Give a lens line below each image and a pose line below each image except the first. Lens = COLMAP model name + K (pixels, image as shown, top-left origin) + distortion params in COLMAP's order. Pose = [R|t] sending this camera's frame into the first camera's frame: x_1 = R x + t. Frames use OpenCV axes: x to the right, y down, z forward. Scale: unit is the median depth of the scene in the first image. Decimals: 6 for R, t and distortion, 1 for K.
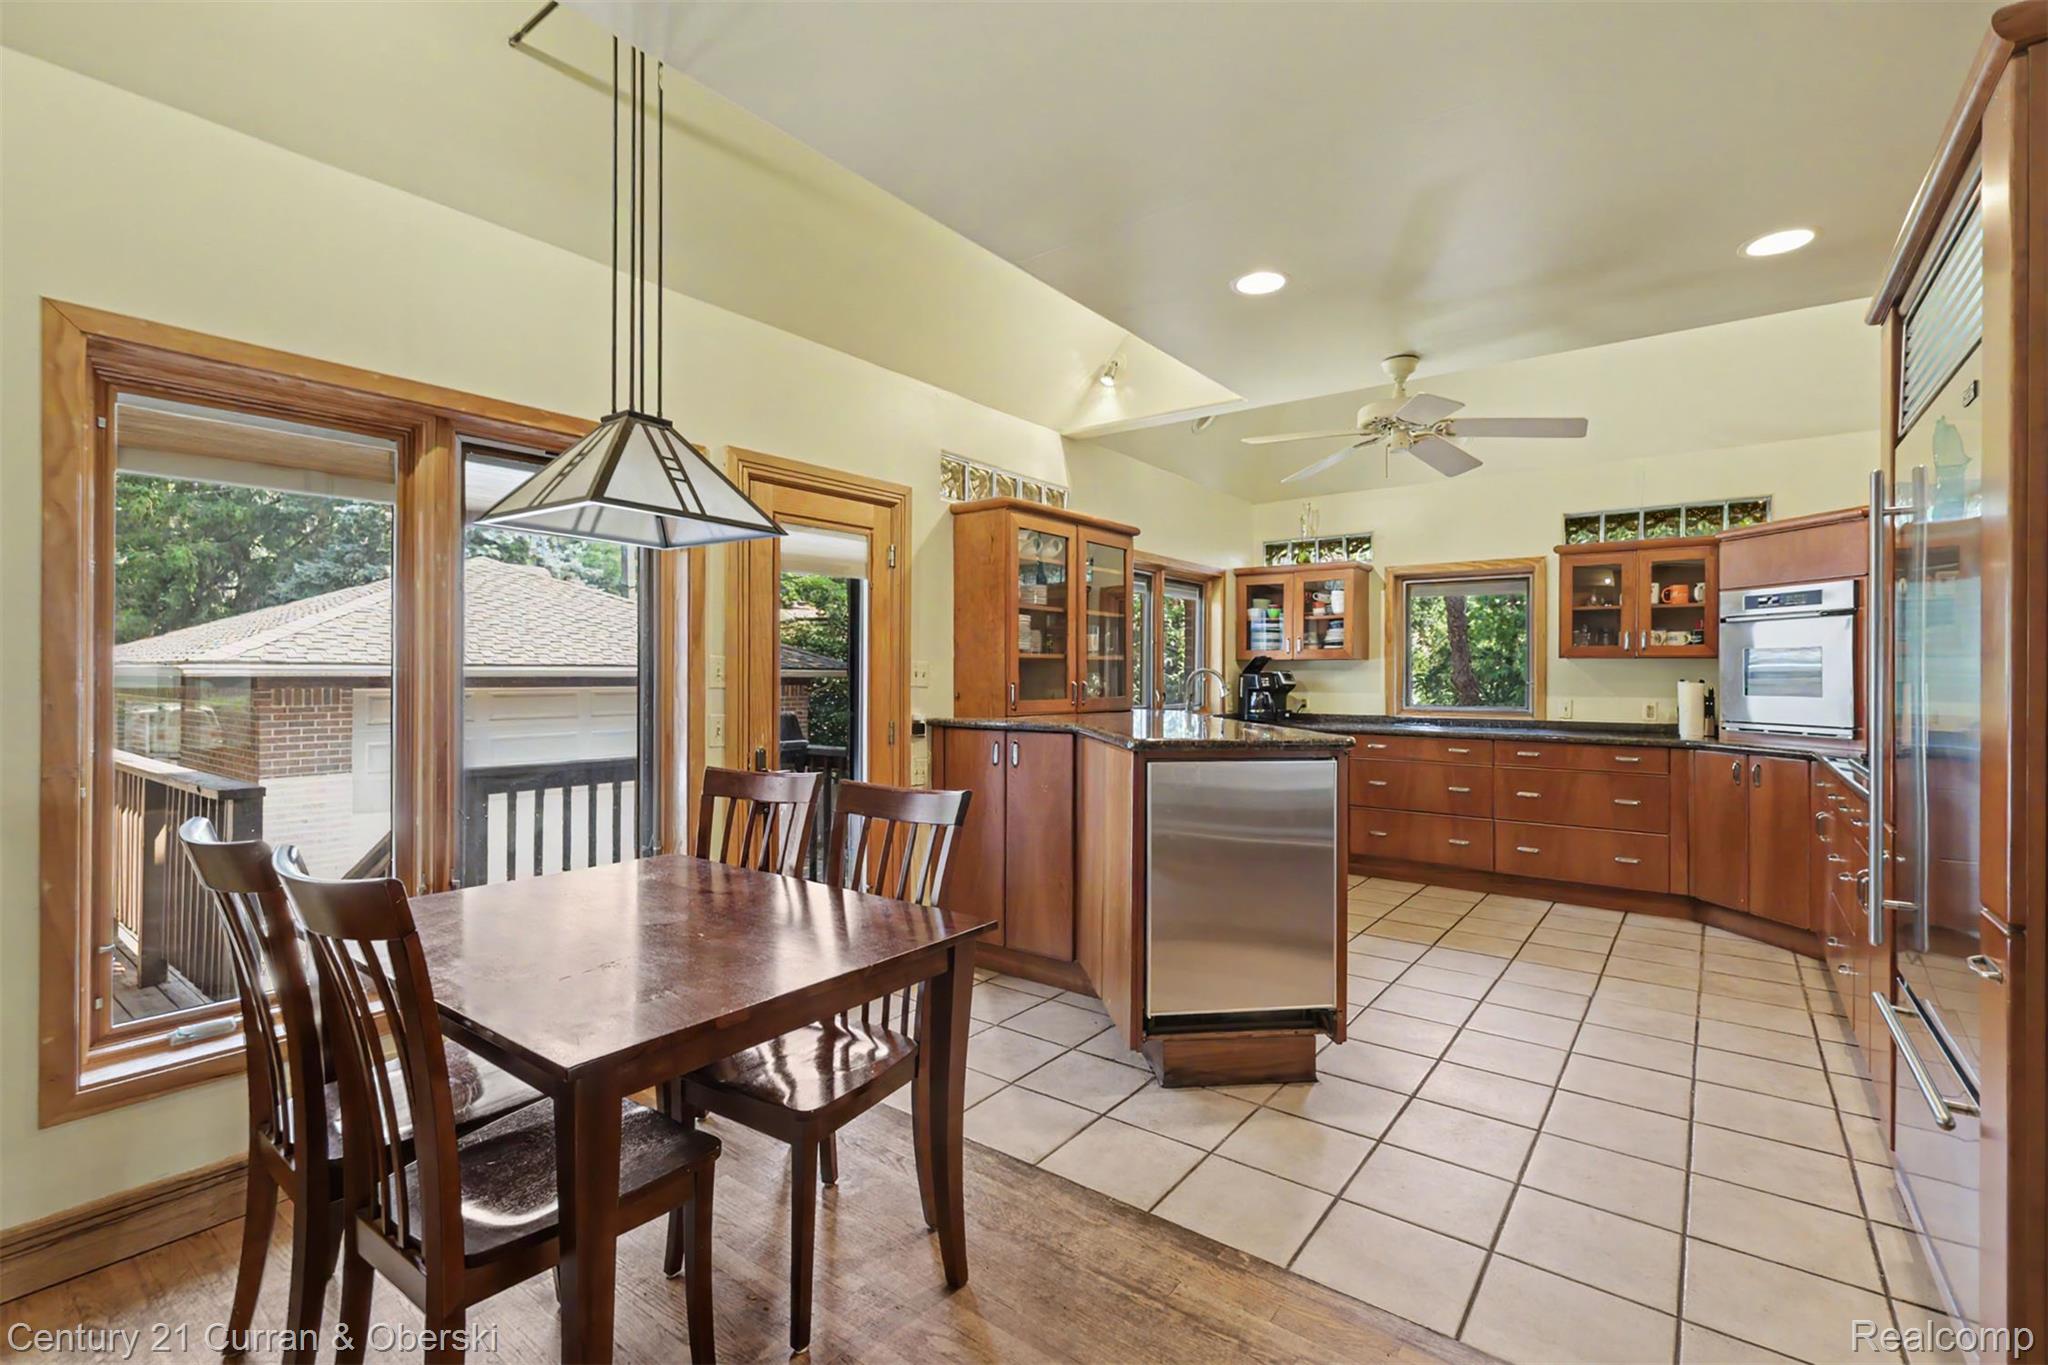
lens RADIAL K [[899.7, 0, 1021.5], [0, 899.7, 675.5], [0, 0, 1]] dist [-0.000261, 0.001482]
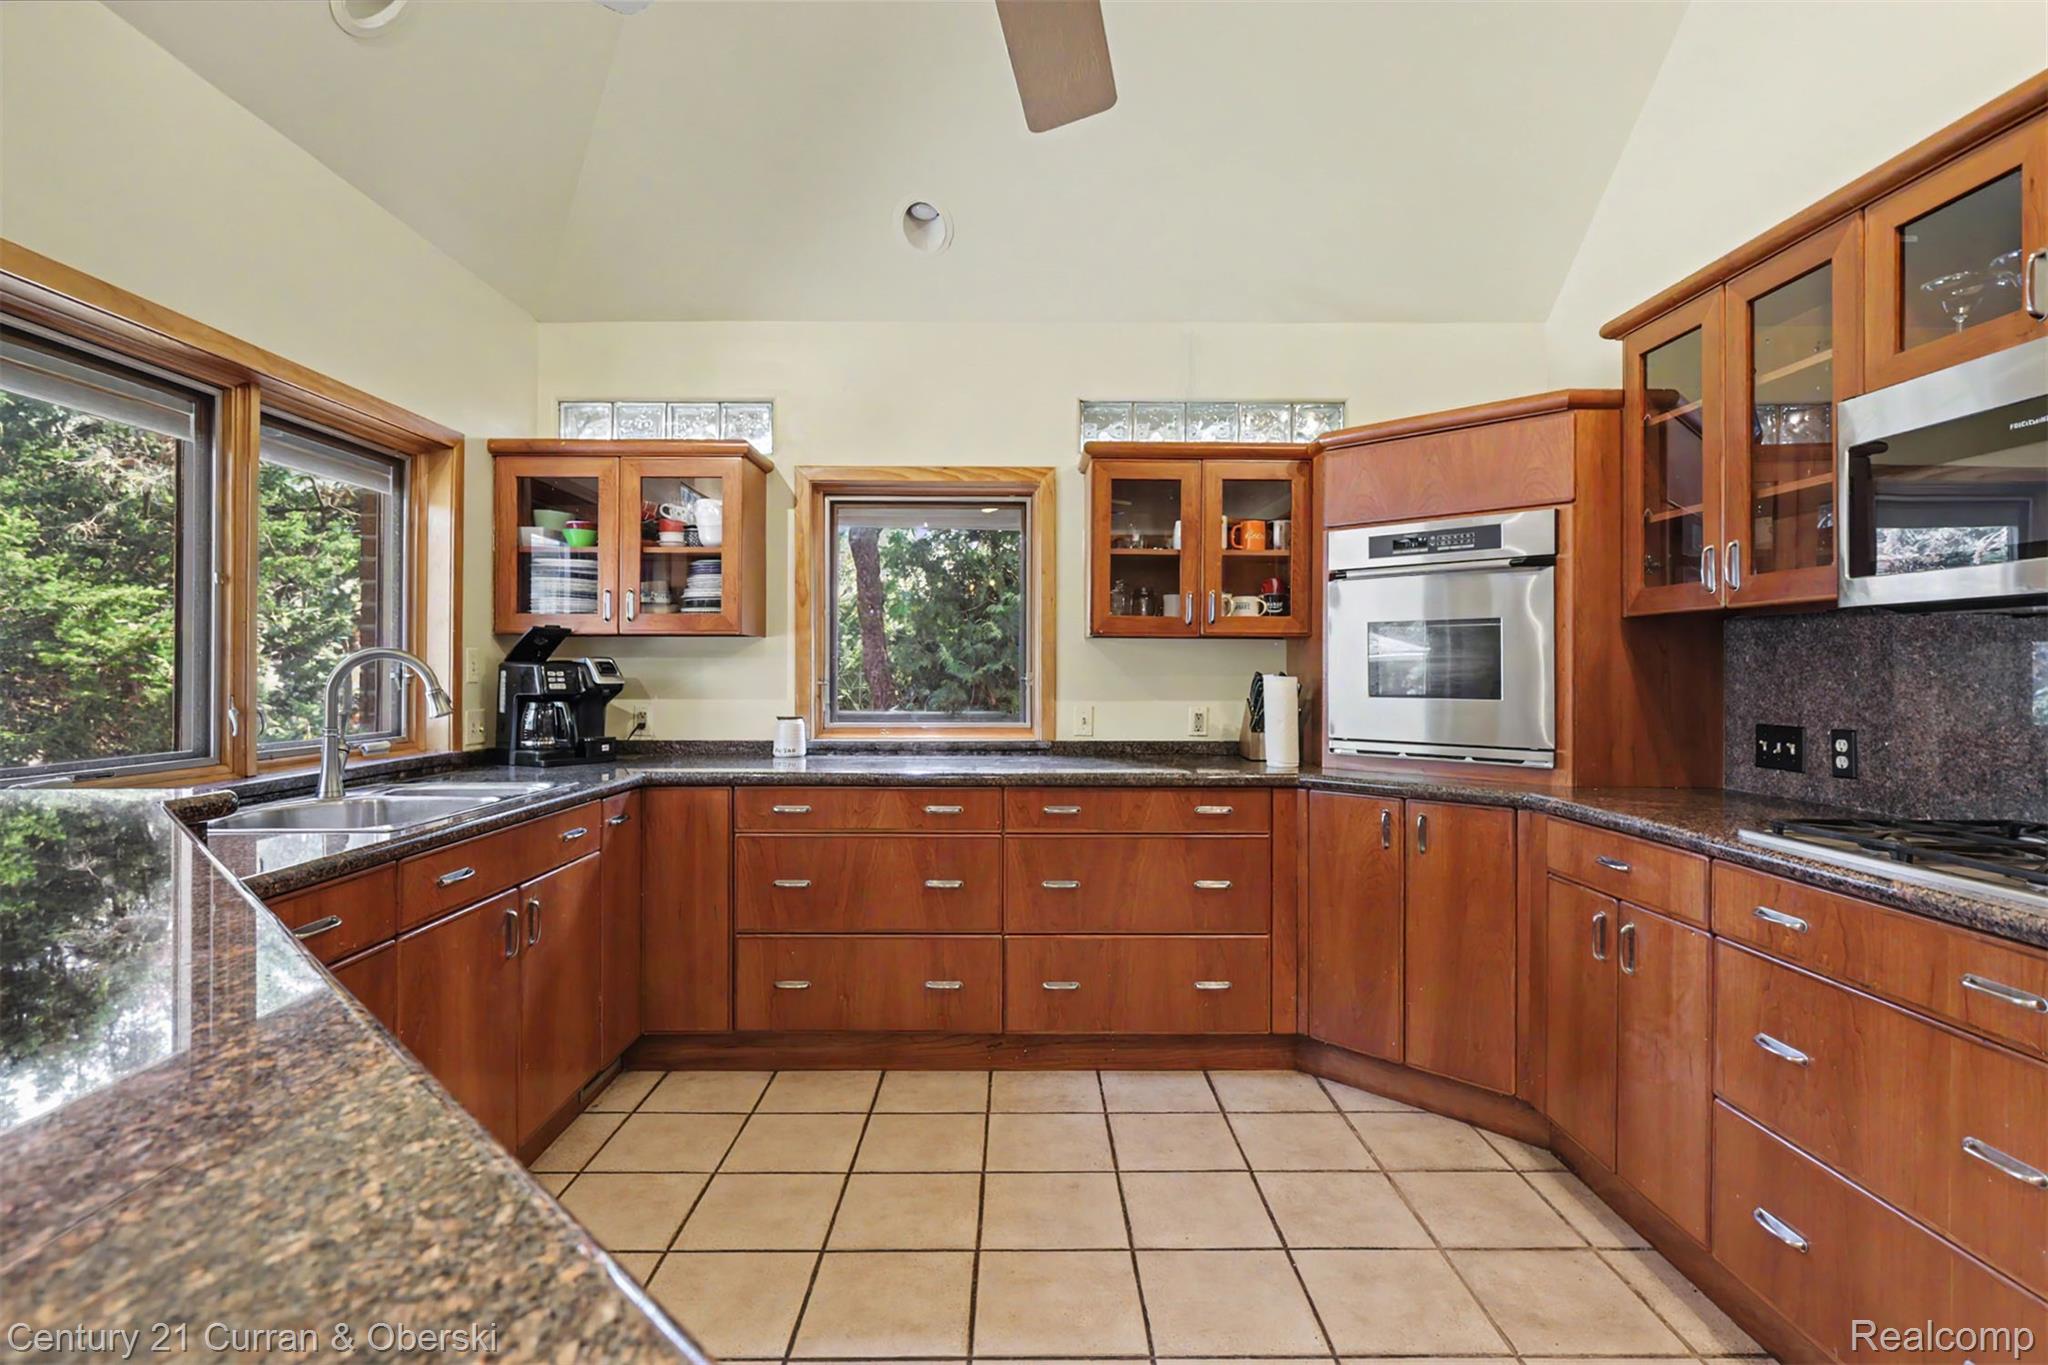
lens RADIAL K [[1001.2, 0, 1035.7], [0, 1001.2, 660.9], [0, 0, 1]] dist [-0.002158, -0.000211]
pose [[0.782952, 0.003446, 0.622073, 0.195272], [0.001287, 0.999974, -0.007159, 0.001483], [-0.622081, 0.006406, 0.782926, 0.599321]]
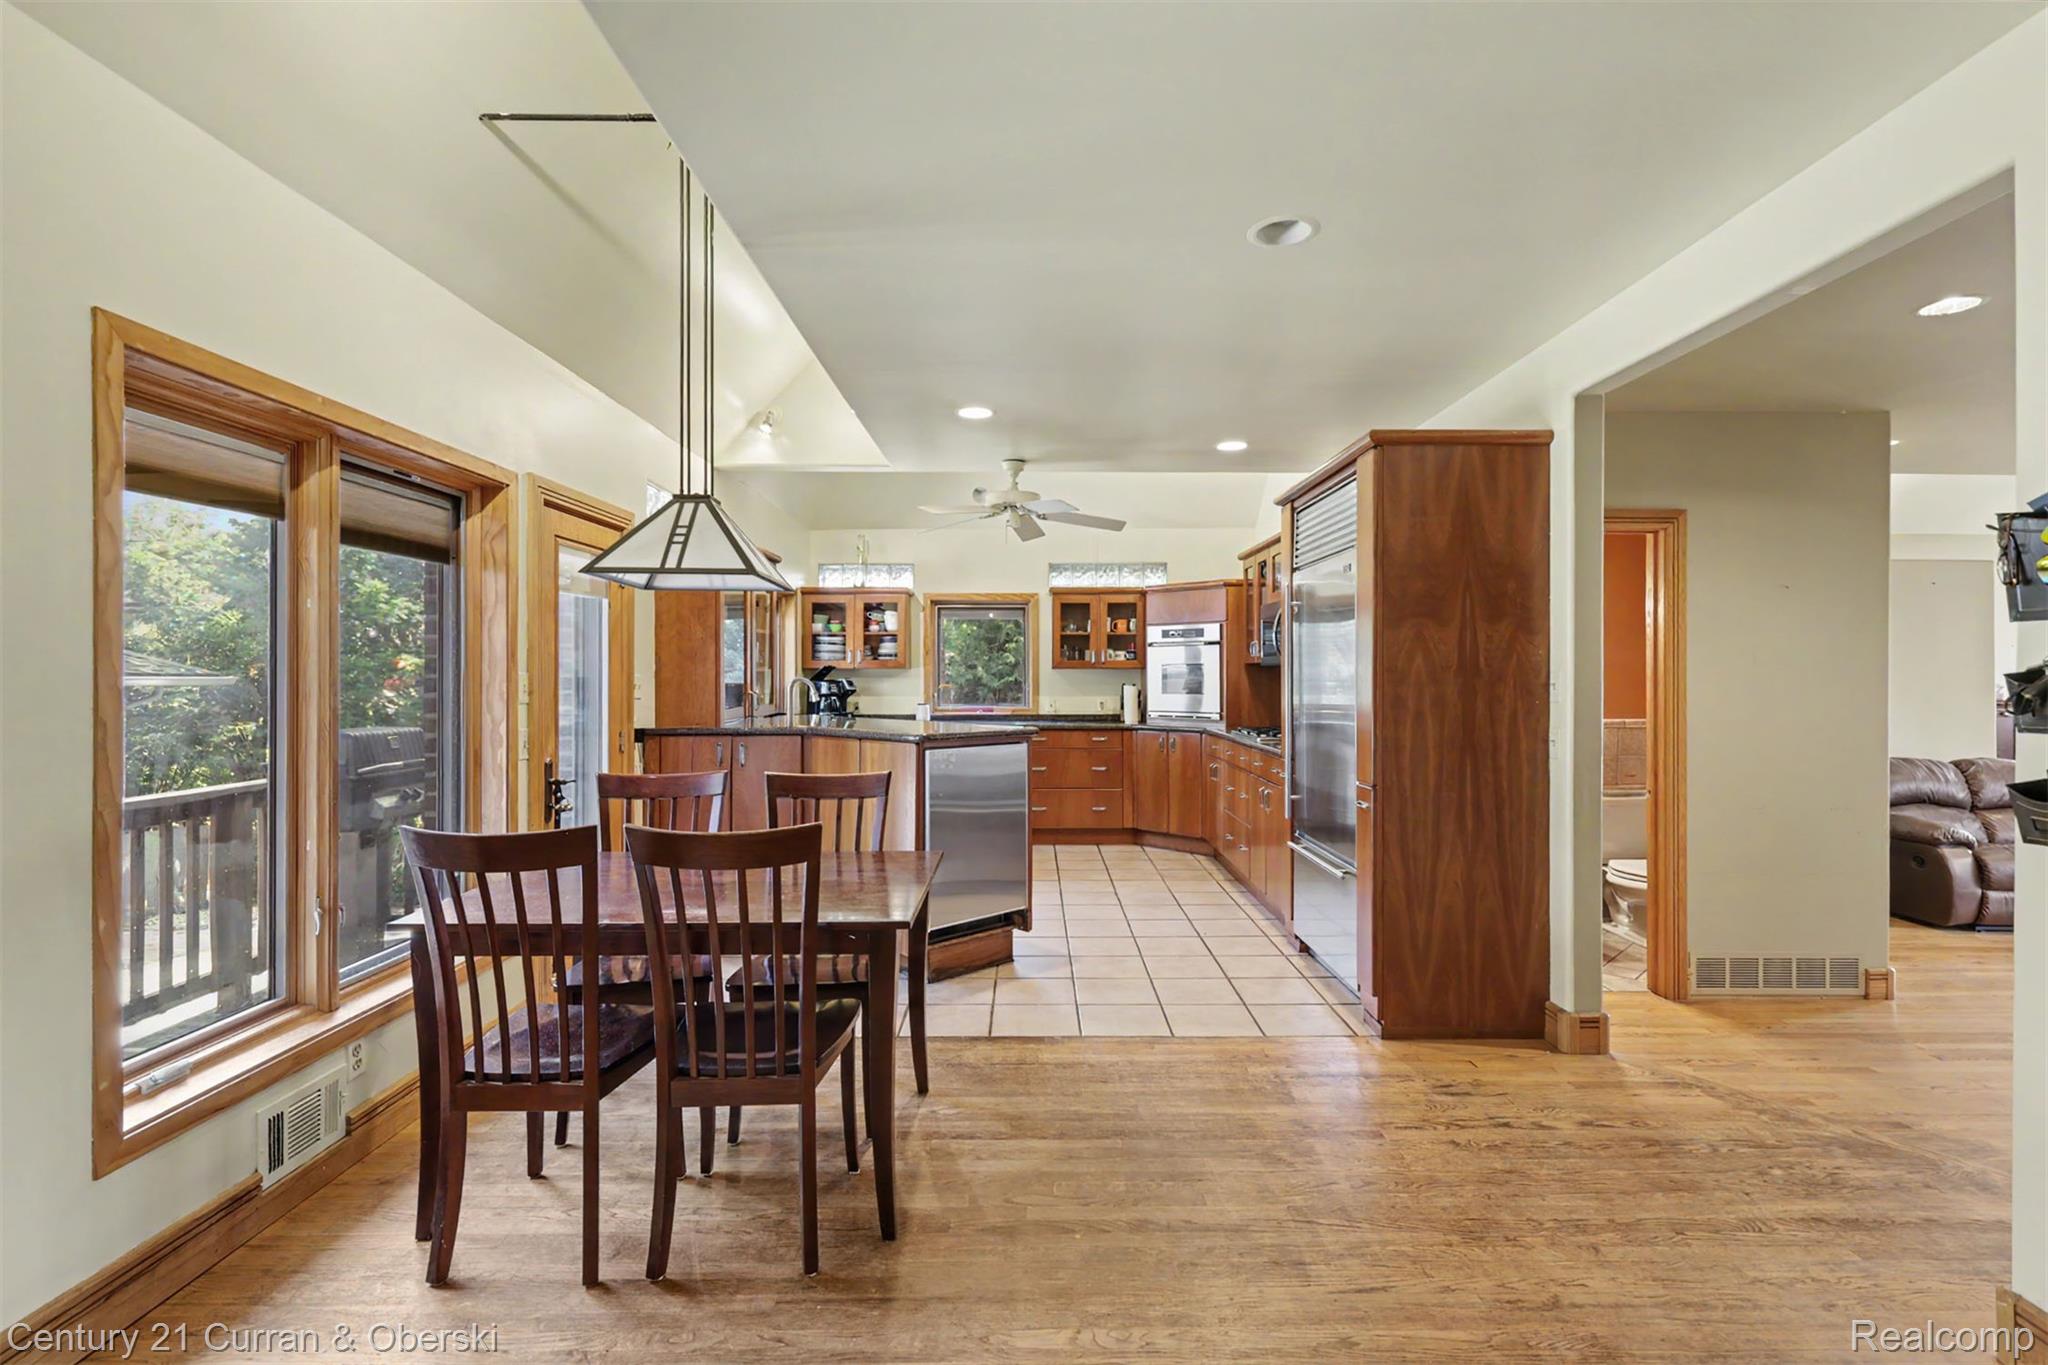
lens RADIAL K [[951.7, 0, 1012.4], [0, 951.7, 673.3], [0, 0, 1]] dist [0.001403, -0.001826]
pose [[0.803884, -0.001957, 0.594782, -0.370283], [0.004354, 0.999987, -0.002595, -0.010411], [-0.594770, 0.004675, 0.803883, -0.158284]]
